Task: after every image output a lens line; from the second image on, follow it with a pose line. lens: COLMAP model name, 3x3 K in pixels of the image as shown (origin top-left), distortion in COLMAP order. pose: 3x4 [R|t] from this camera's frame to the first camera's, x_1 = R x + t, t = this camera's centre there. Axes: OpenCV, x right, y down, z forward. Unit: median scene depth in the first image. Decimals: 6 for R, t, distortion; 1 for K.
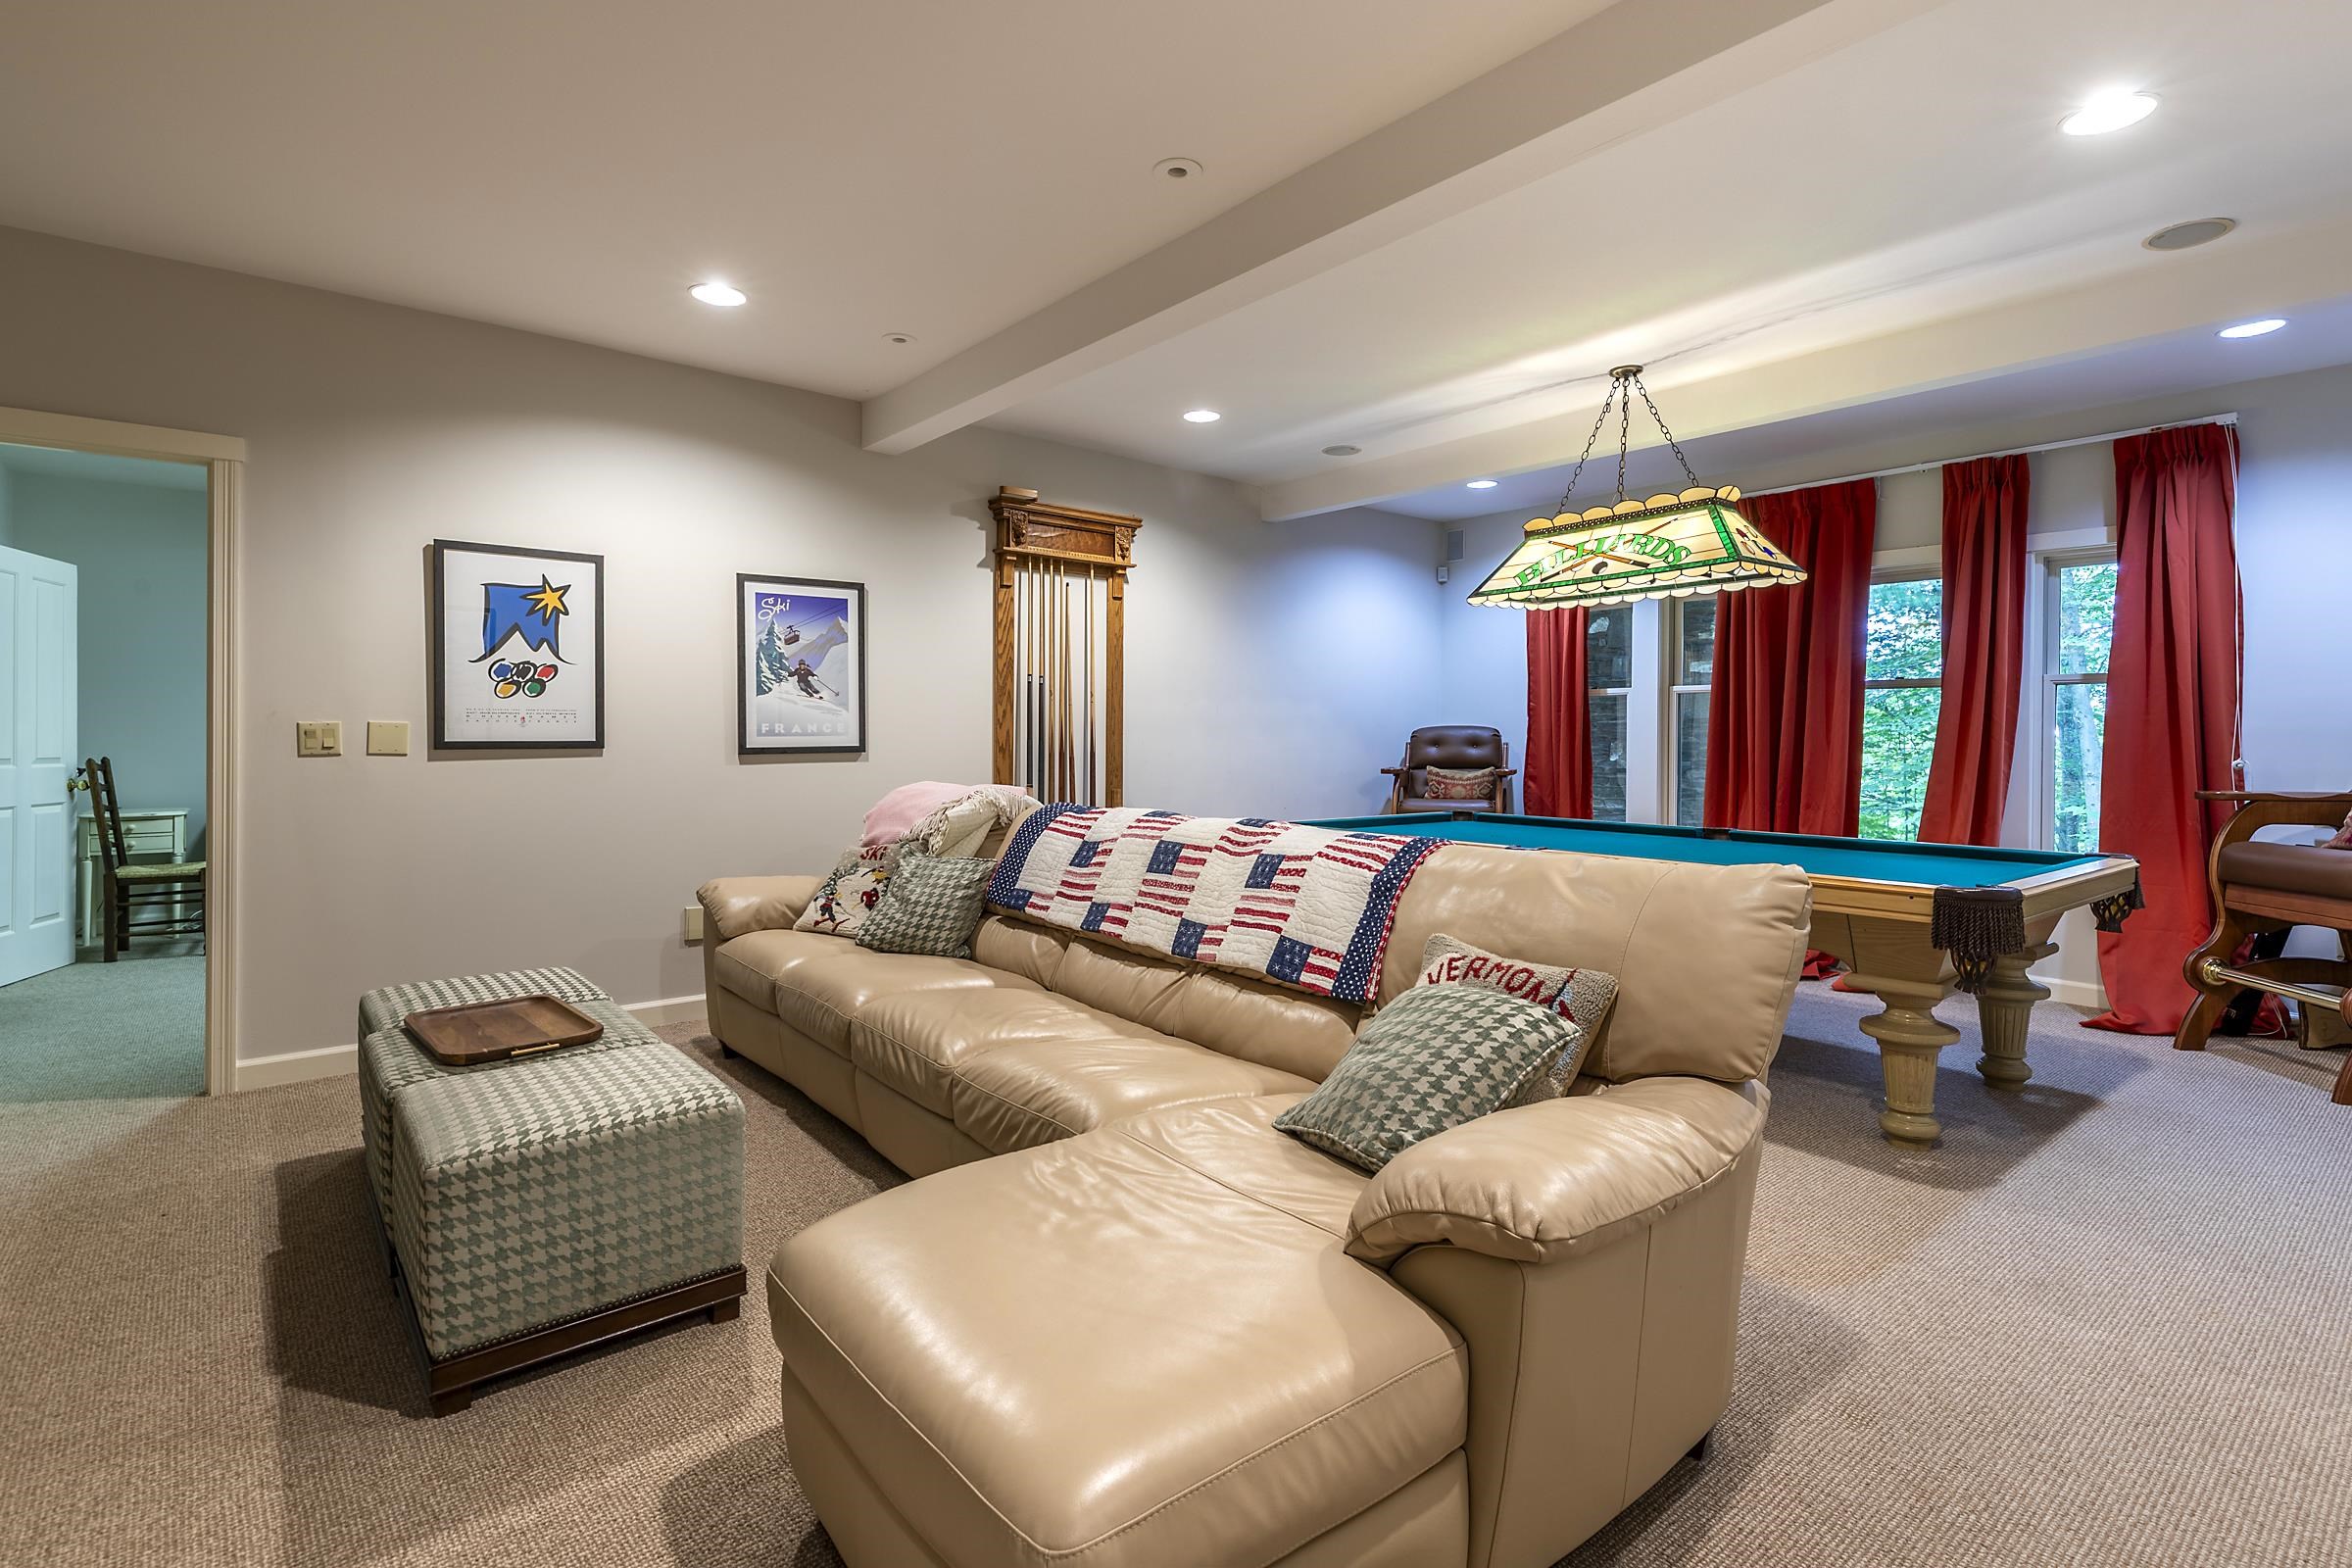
lens RADIAL K [[1107.7, 0, 1162.2], [0, 1107.7, 746.5], [0, 0, 1]] dist [0.018254, -0.000820]
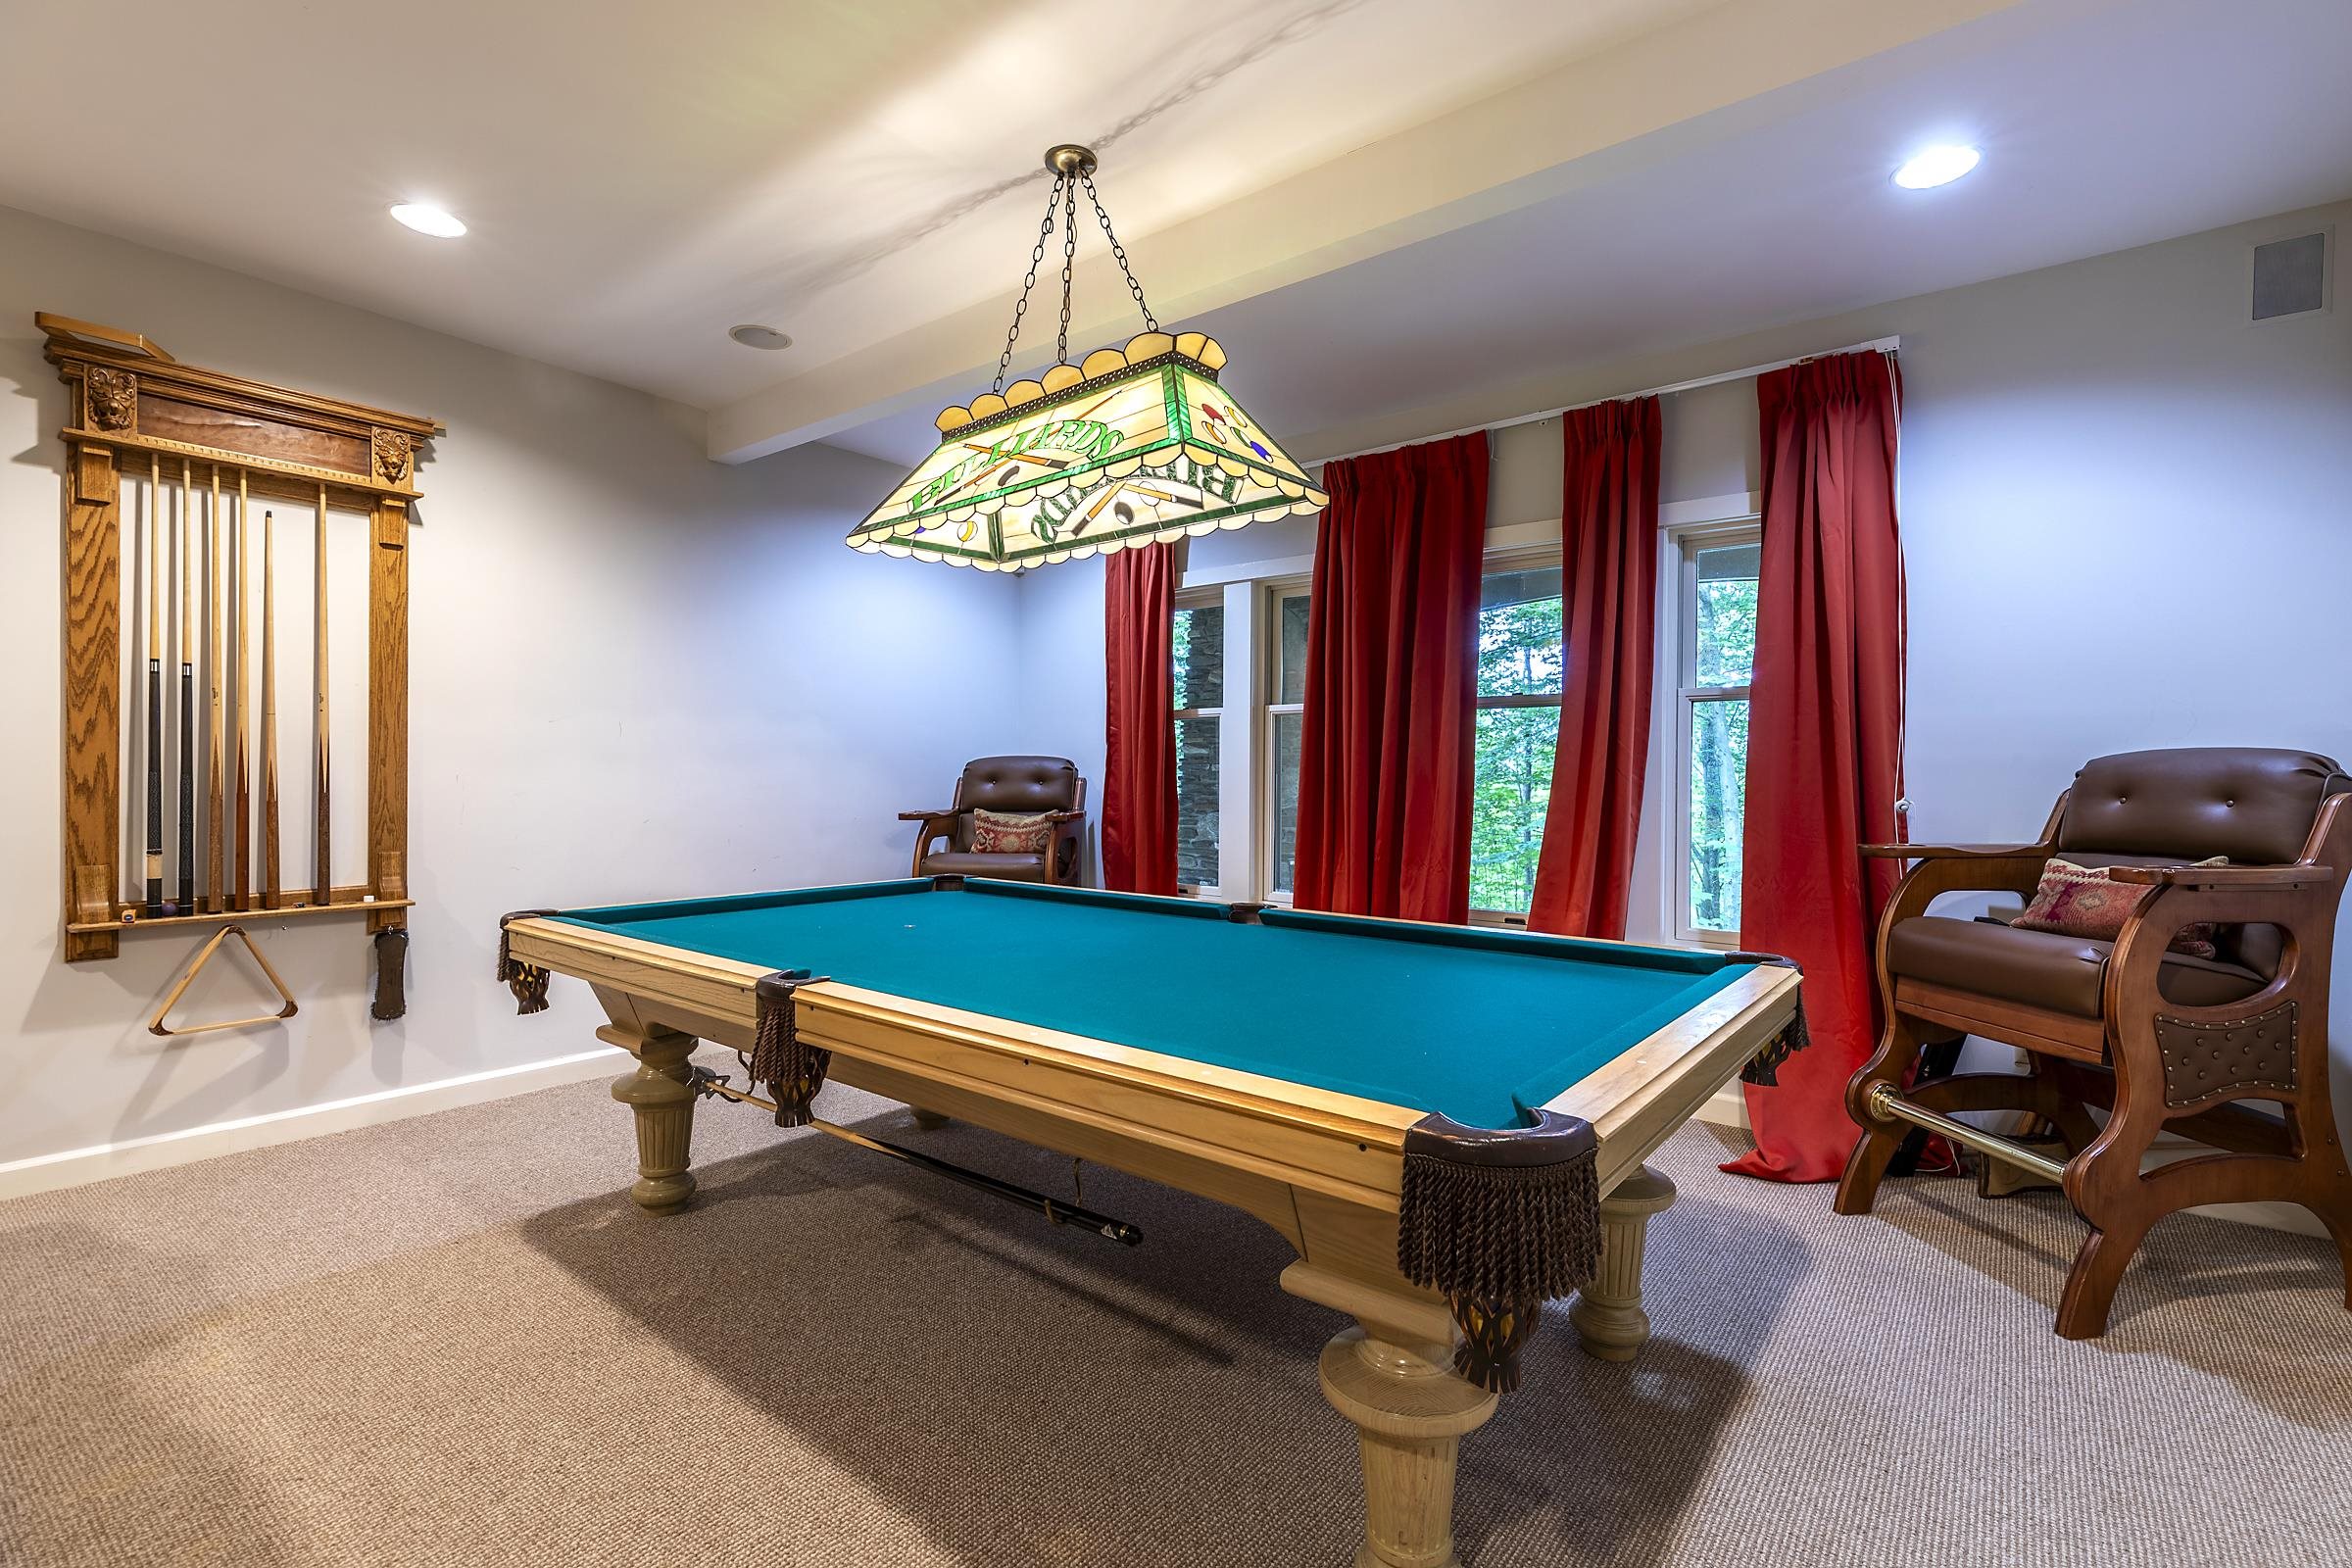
lens RADIAL K [[1063.2, 0, 1160.2], [0, 1063.2, 782.4], [0, 0, 1]] dist [0.014681, -0.000466]
pose [[0.979586, -0.000246, 0.201025, 0.320253], [0.000431, 1.000000, -0.000874, 0.000346], [-0.201025, 0.000942, 0.979586, 0.389439]]
